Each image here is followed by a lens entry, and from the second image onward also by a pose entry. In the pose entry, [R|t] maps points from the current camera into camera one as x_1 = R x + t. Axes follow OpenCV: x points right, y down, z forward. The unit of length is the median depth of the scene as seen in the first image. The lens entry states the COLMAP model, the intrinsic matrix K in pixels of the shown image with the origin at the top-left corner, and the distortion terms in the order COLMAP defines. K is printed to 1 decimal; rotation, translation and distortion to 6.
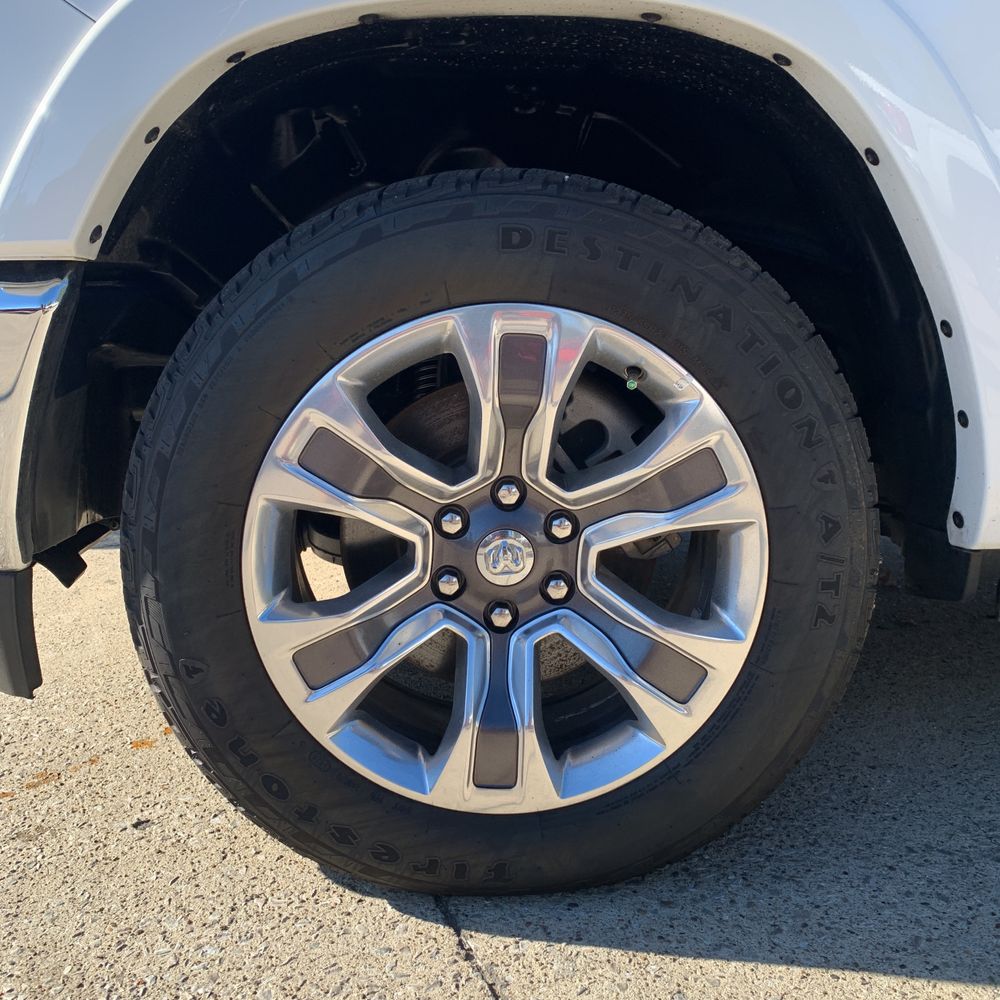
lens RADIAL K [[1030.5, 0, 477.4], [0, 1030.5, 497.0], [0, 0, 1]] dist [0.010191, 0.000000]
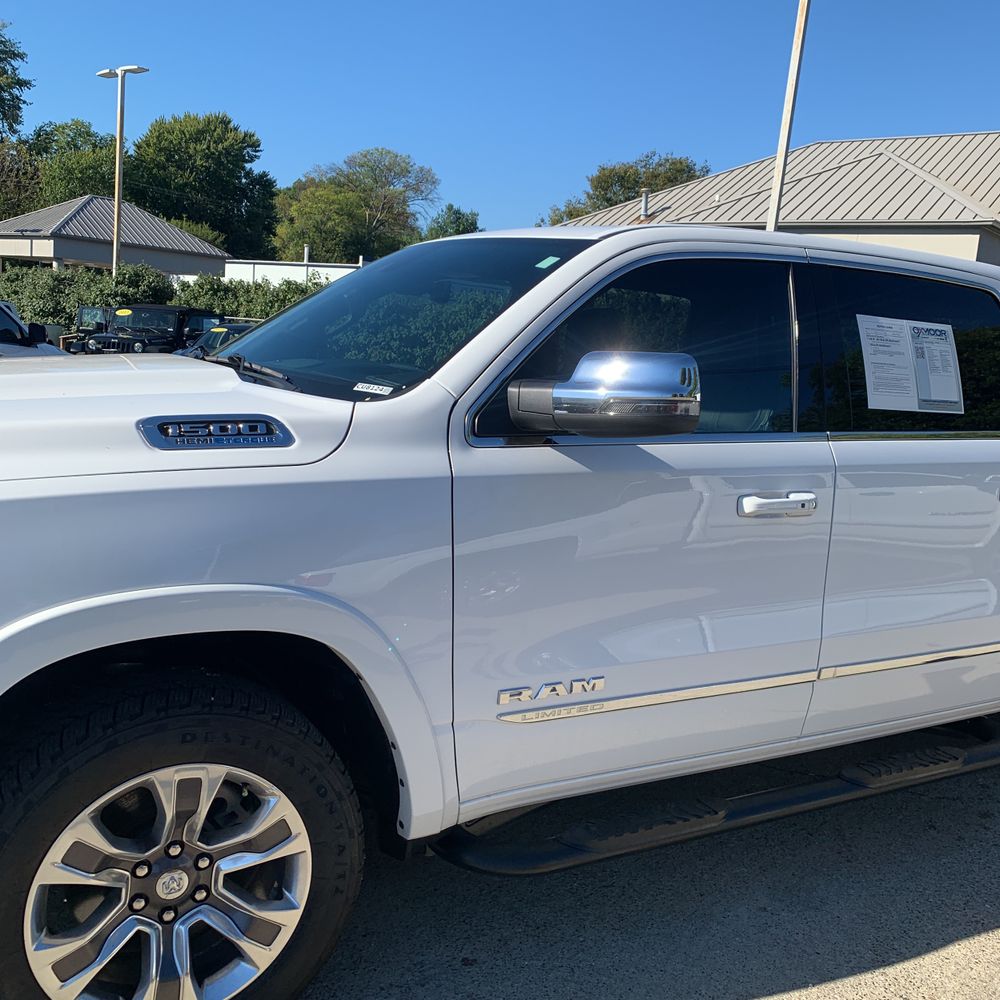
lens RADIAL K [[1030.5, 0, 498.5], [0, 1030.5, 502.9], [0, 0, 1]] dist [0.010191, 0.000000]
pose [[0.887661, 0.003877, 0.460482, -0.317084], [0.010560, 0.999530, -0.028771, -0.578380], [-0.460377, 0.030402, 0.887203, -0.953451]]
